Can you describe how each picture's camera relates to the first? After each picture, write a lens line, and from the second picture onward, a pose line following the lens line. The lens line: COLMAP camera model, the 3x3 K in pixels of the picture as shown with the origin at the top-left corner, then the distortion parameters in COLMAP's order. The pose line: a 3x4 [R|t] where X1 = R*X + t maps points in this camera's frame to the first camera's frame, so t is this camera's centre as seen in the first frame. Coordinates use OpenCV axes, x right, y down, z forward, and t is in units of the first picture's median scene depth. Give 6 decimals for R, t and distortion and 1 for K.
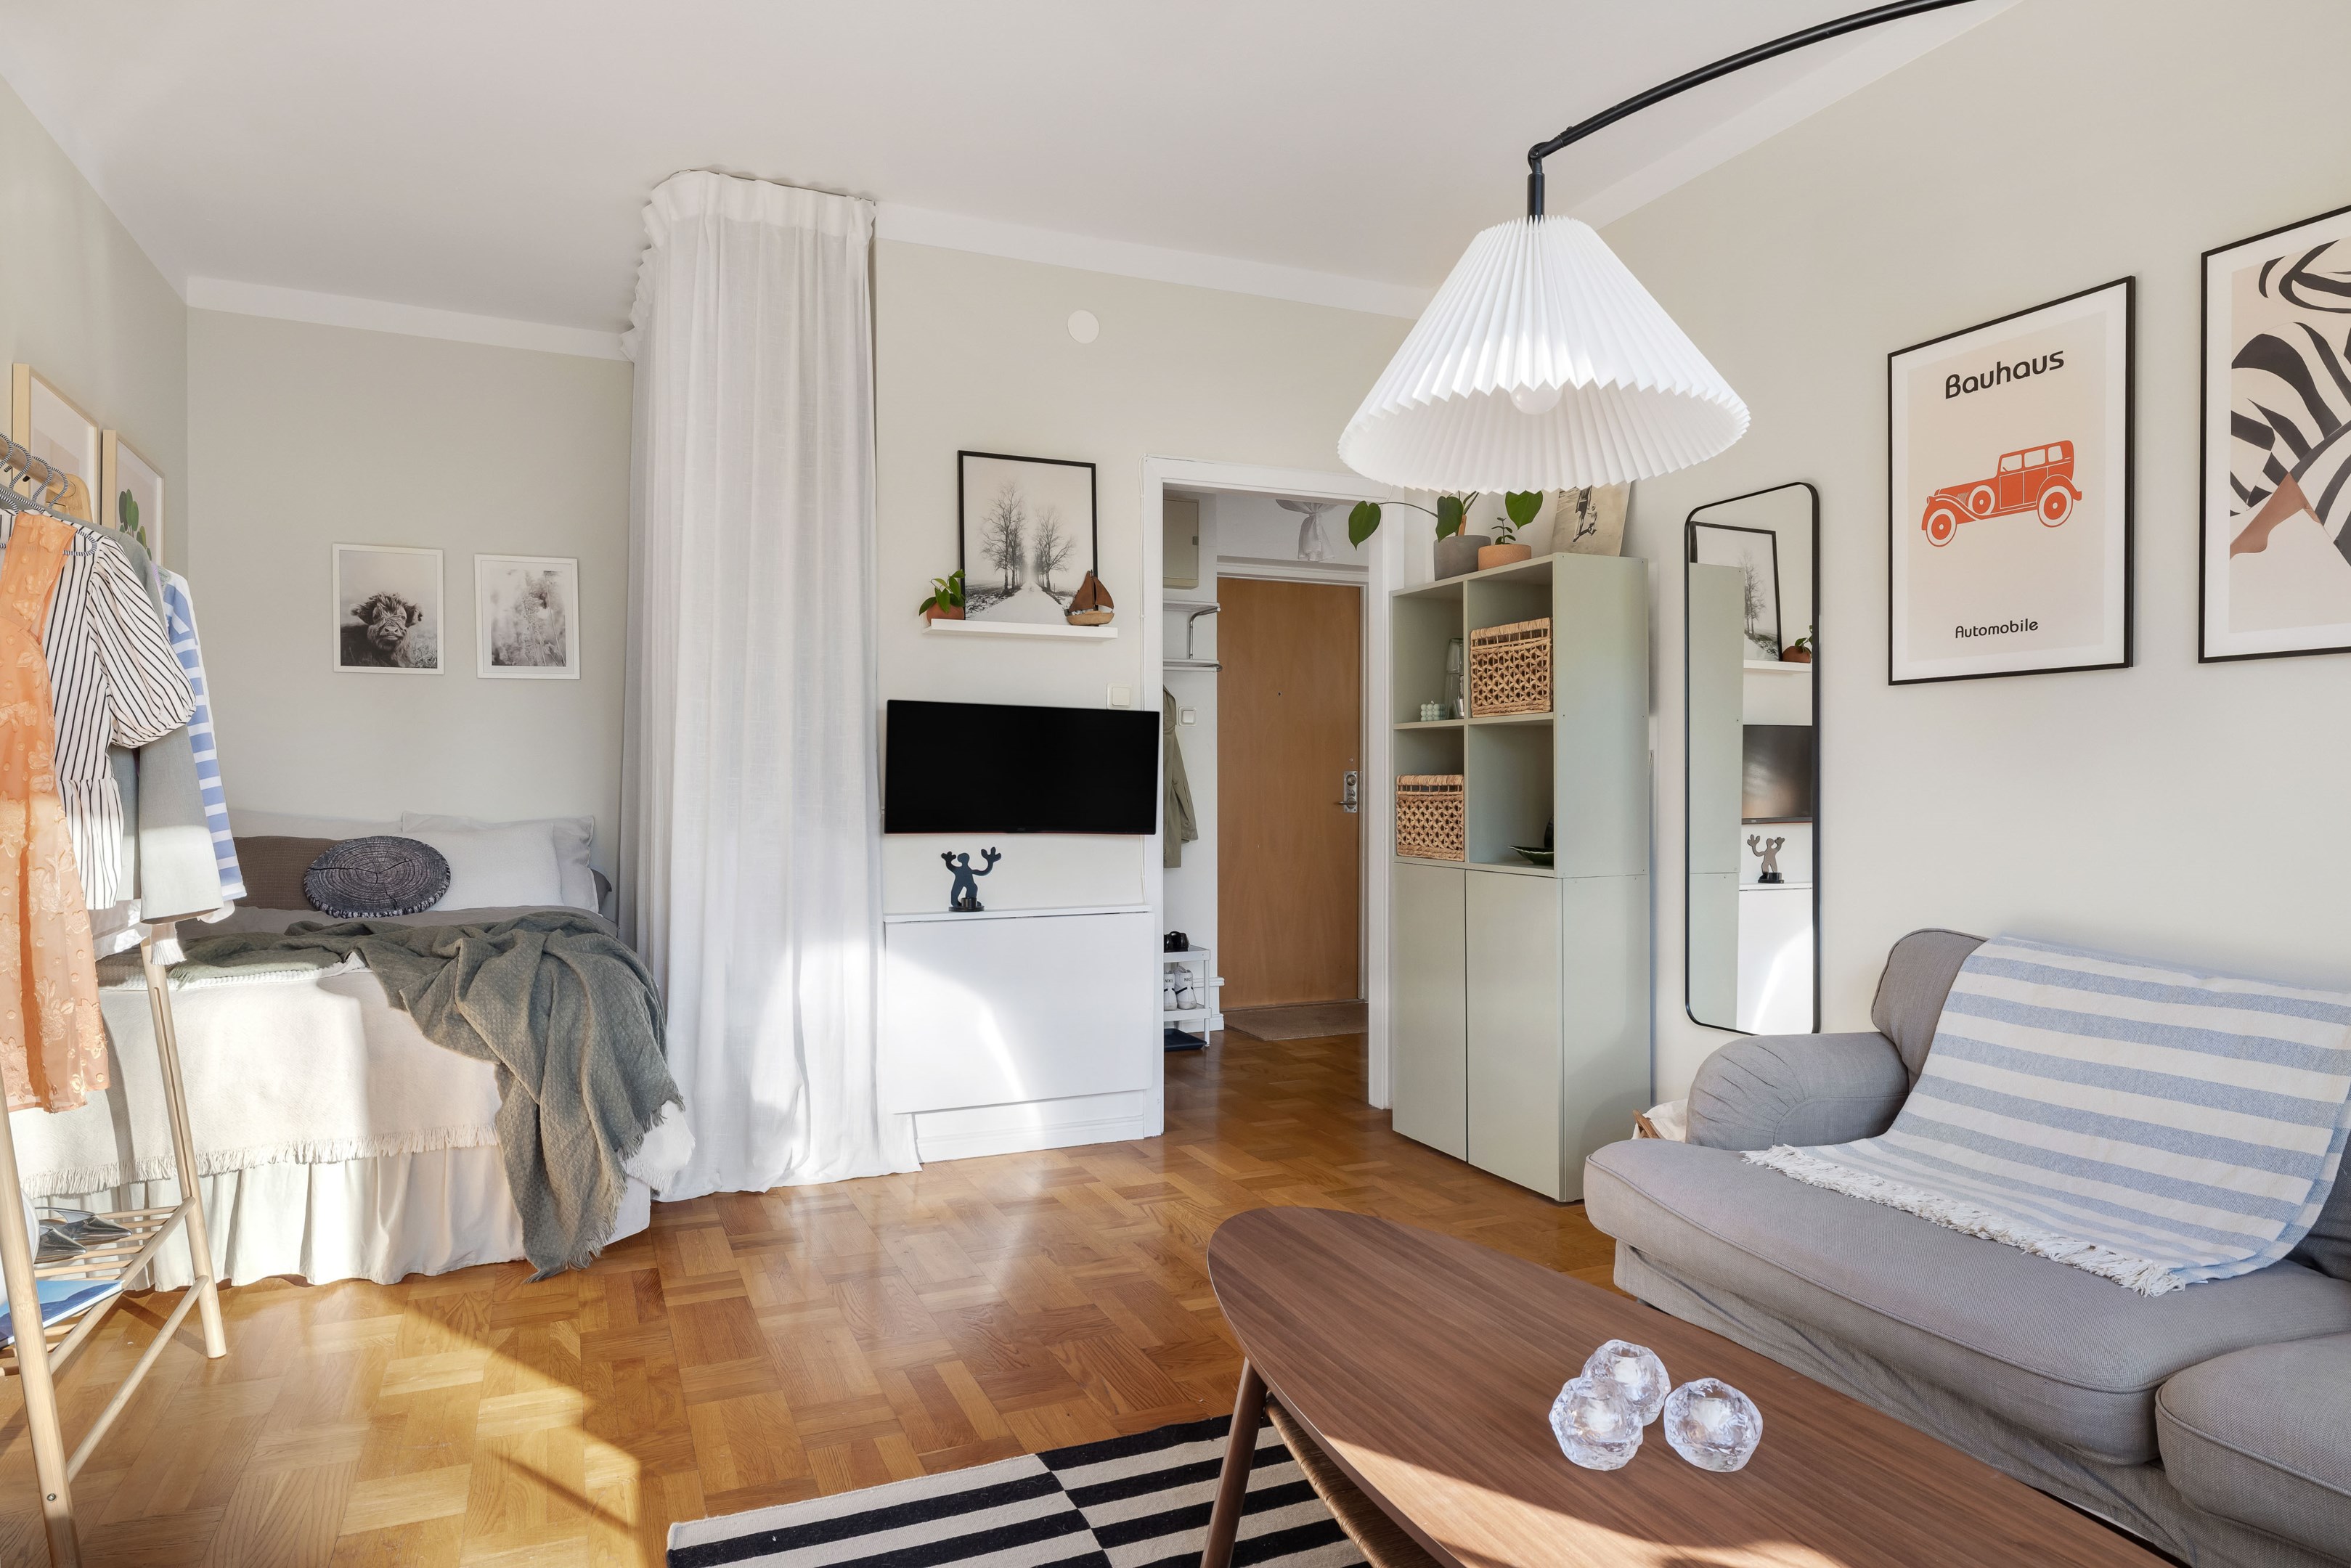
lens RADIAL K [[1403.2, 0, 1181.6], [0, 1403.2, 797.3], [0, 0, 1]] dist [-0.001596, -0.001581]
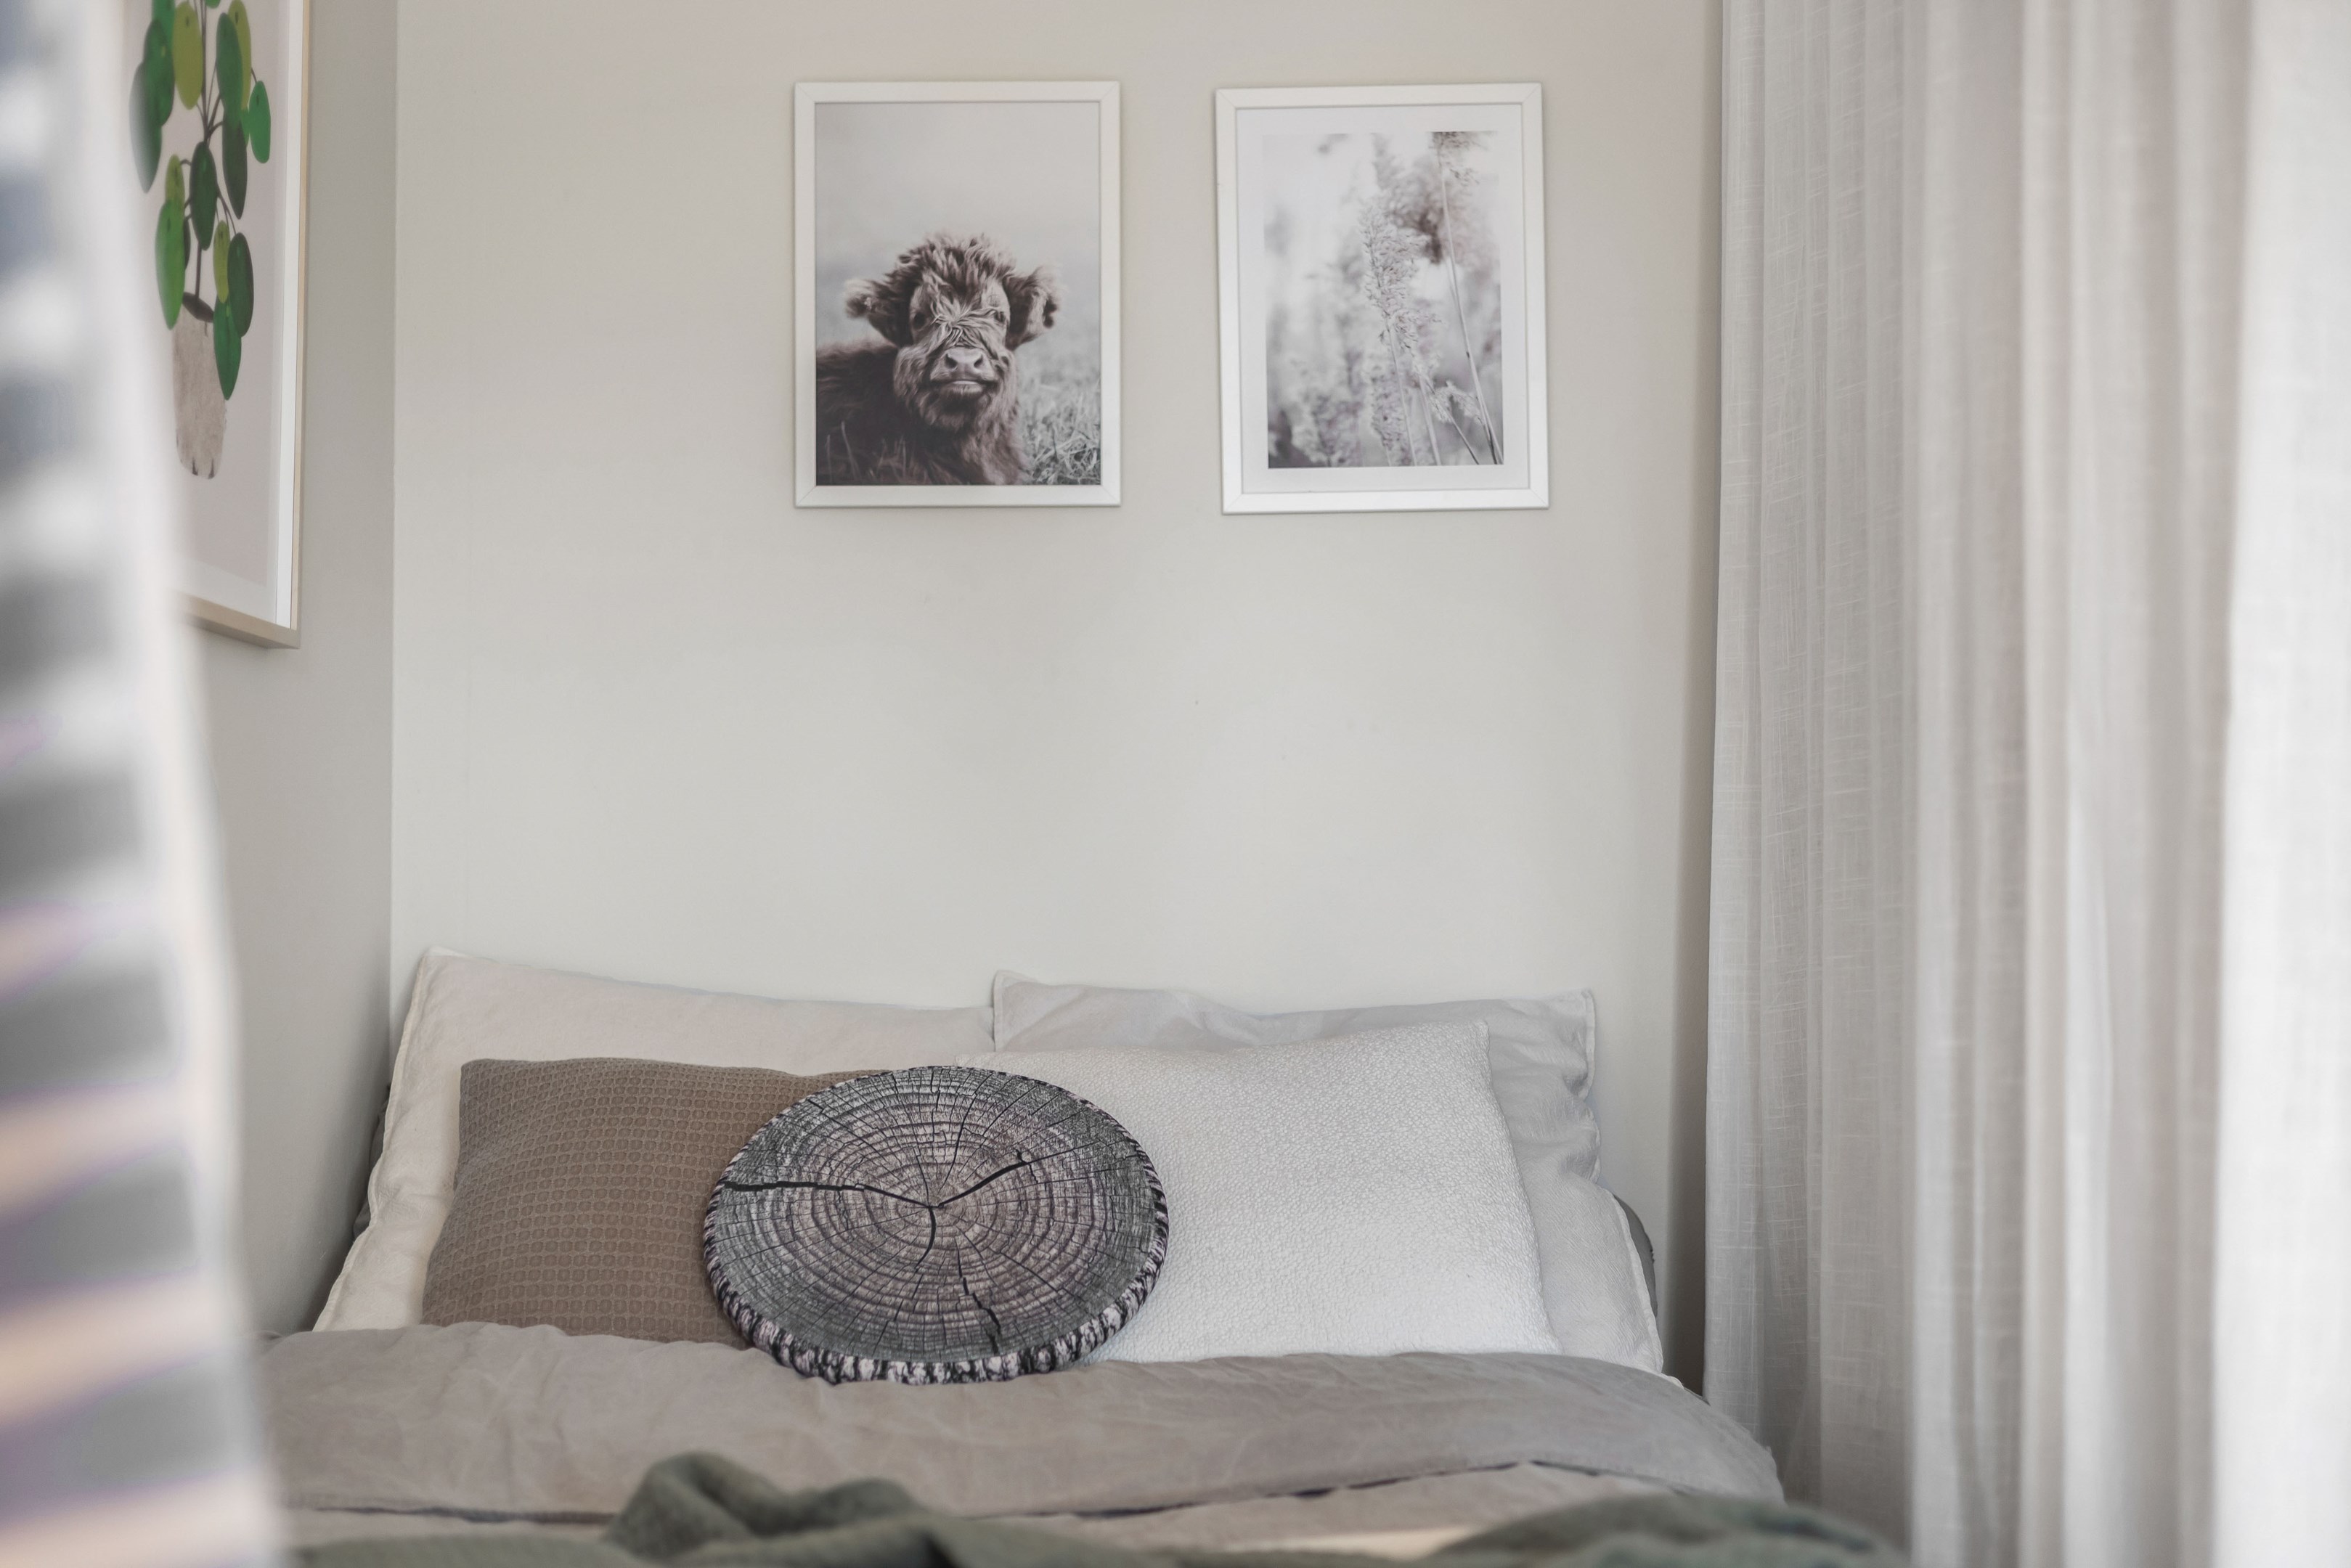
lens RADIAL K [[3401.6, 0, 1174.6], [0, 3401.6, 785.2], [0, 0, 1]] dist [0.016569, 0.000000]
pose [[0.911435, -0.009709, -0.411329, -0.226556], [-0.003396, 0.999510, -0.031119, -0.007104], [0.411429, 0.029760, 0.910956, 0.363166]]
